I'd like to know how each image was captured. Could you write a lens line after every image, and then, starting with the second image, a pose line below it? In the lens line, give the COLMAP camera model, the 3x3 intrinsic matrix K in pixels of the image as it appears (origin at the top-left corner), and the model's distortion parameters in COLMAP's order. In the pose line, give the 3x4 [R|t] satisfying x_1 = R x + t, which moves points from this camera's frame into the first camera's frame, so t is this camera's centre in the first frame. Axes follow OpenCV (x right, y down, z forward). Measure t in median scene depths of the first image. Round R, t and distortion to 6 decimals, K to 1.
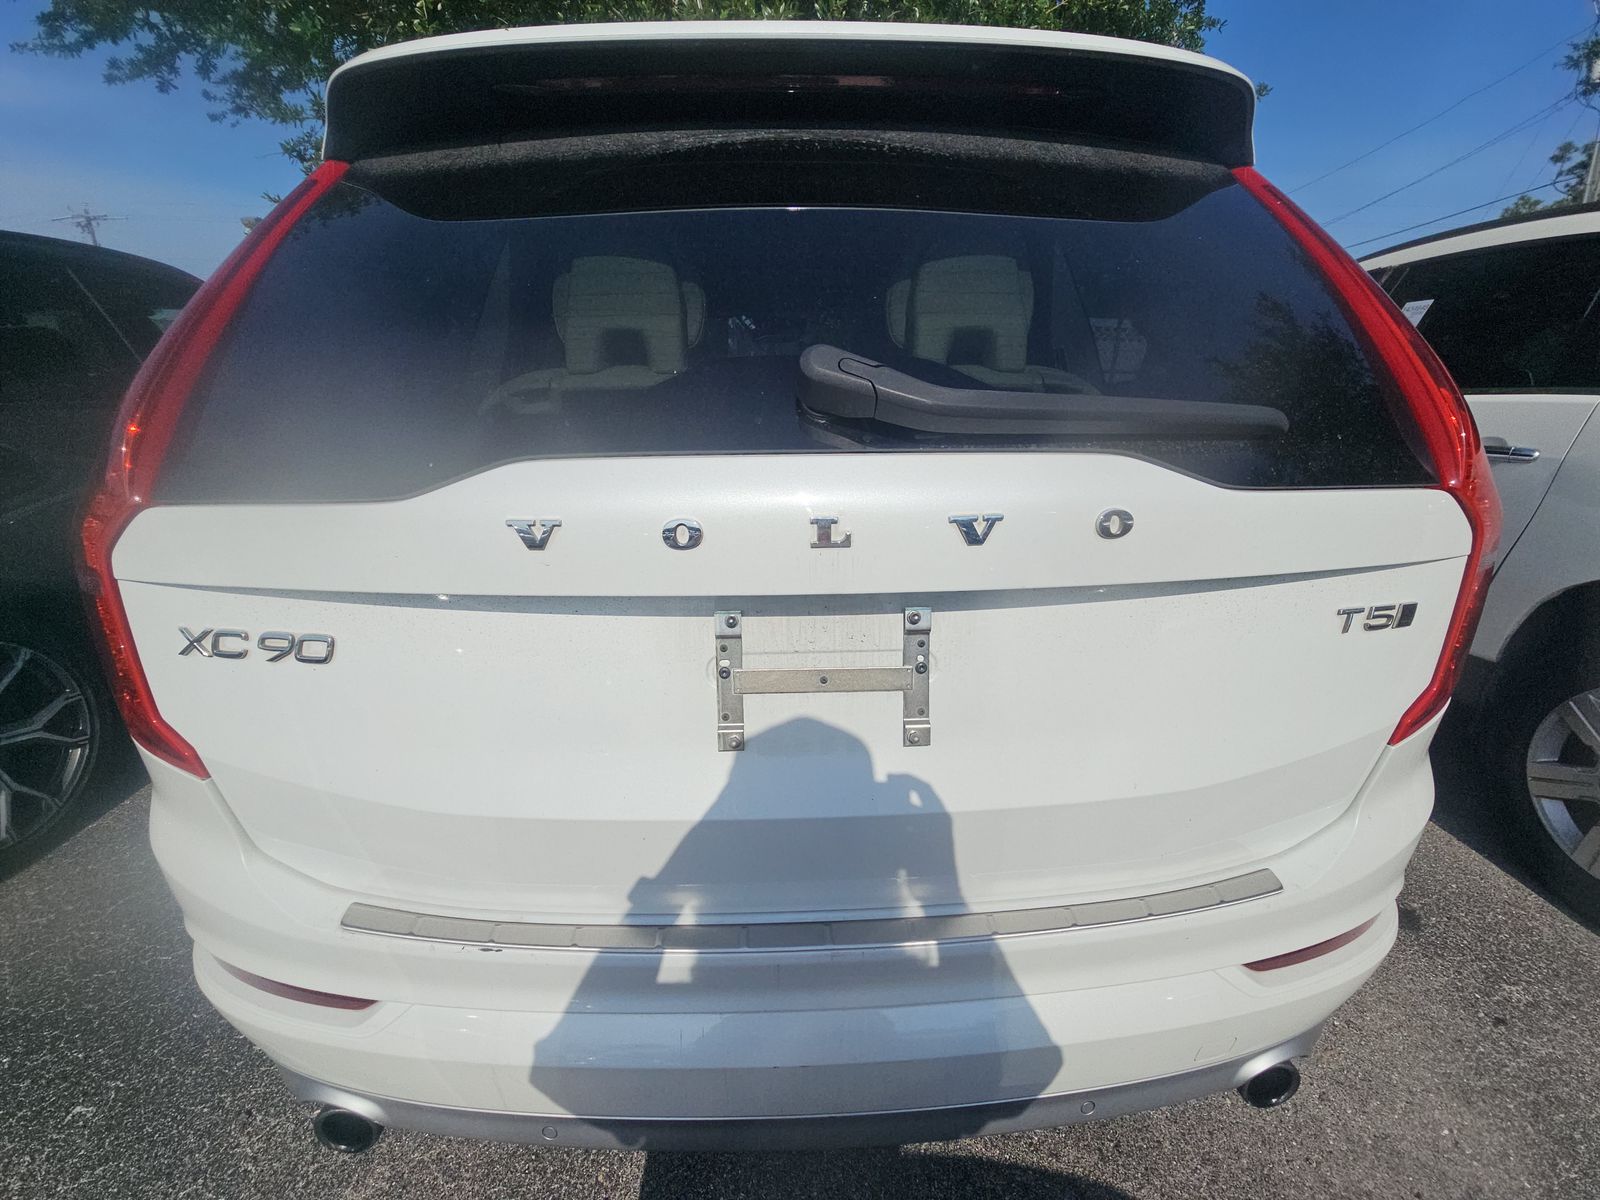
lens RADIAL K [[643.7, 0, 815.6], [0, 643.7, 590.6], [0, 0, 1]] dist [-0.008760, -0.000820]
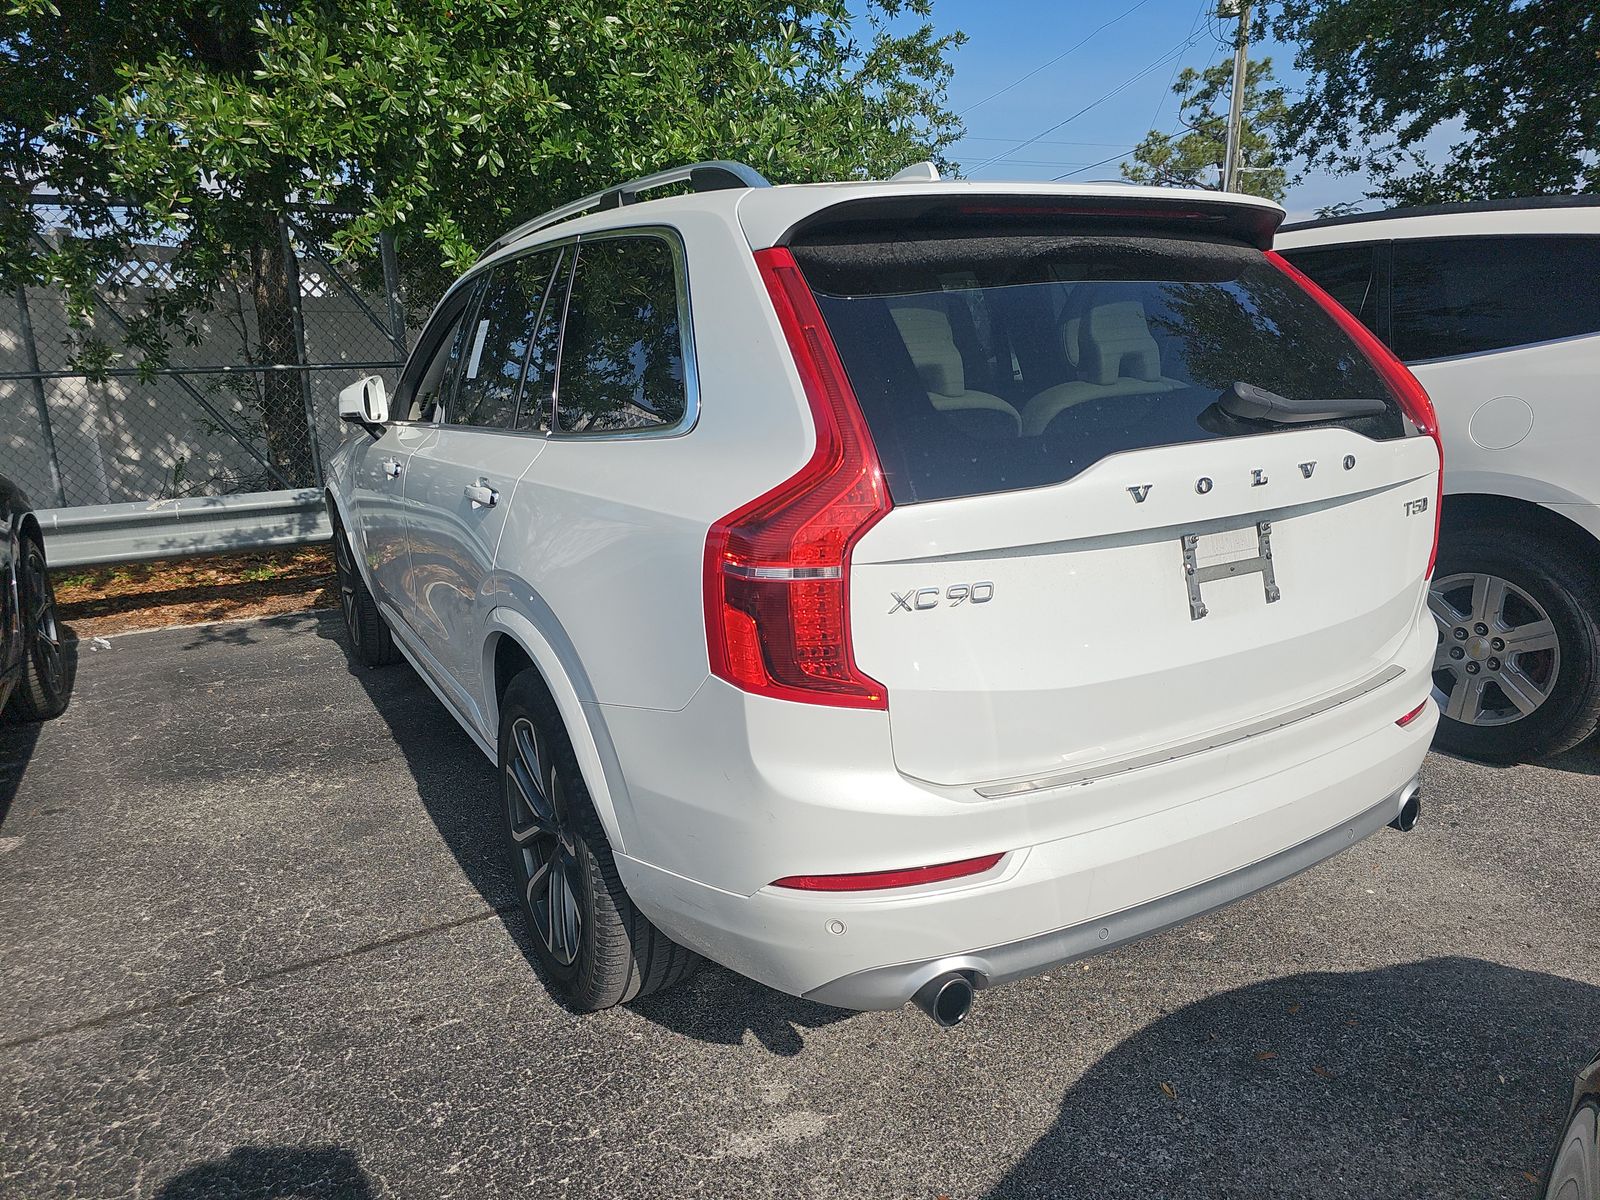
lens RADIAL K [[1059.1, 0, 790.1], [0, 1059.1, 601.4], [0, 0, 1]] dist [-0.009277, -0.005276]
pose [[0.892861, -0.138956, 0.428358, -2.210370], [0.177288, 0.982852, -0.050705, 0.155653], [-0.413966, 0.121215, 0.902186, -1.023942]]
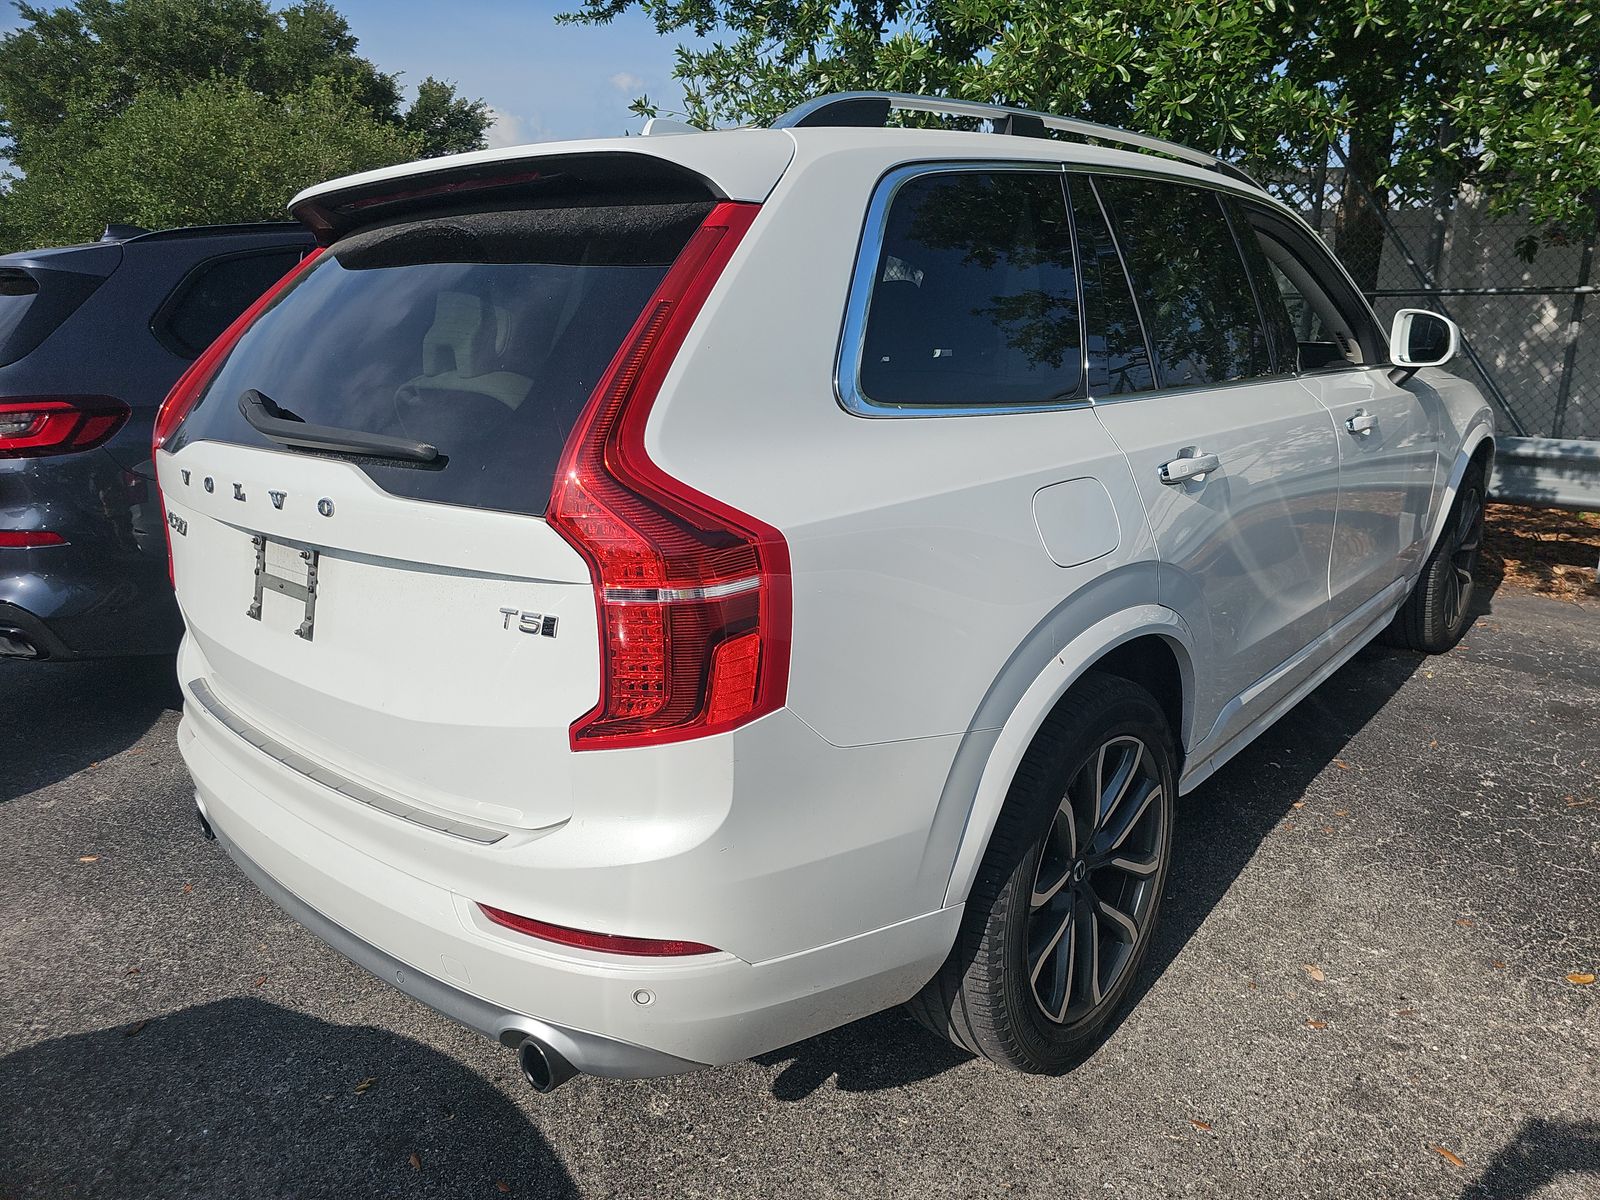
lens RADIAL K [[1059.1, 0, 798.5], [0, 1059.1, 603.0], [0, 0, 1]] dist [-0.009277, -0.005276]
pose [[0.721089, 0.172504, -0.671024, 2.664066], [-0.187510, 0.980954, 0.050679, -0.191820], [0.666986, 0.089280, 0.739702, -0.092860]]
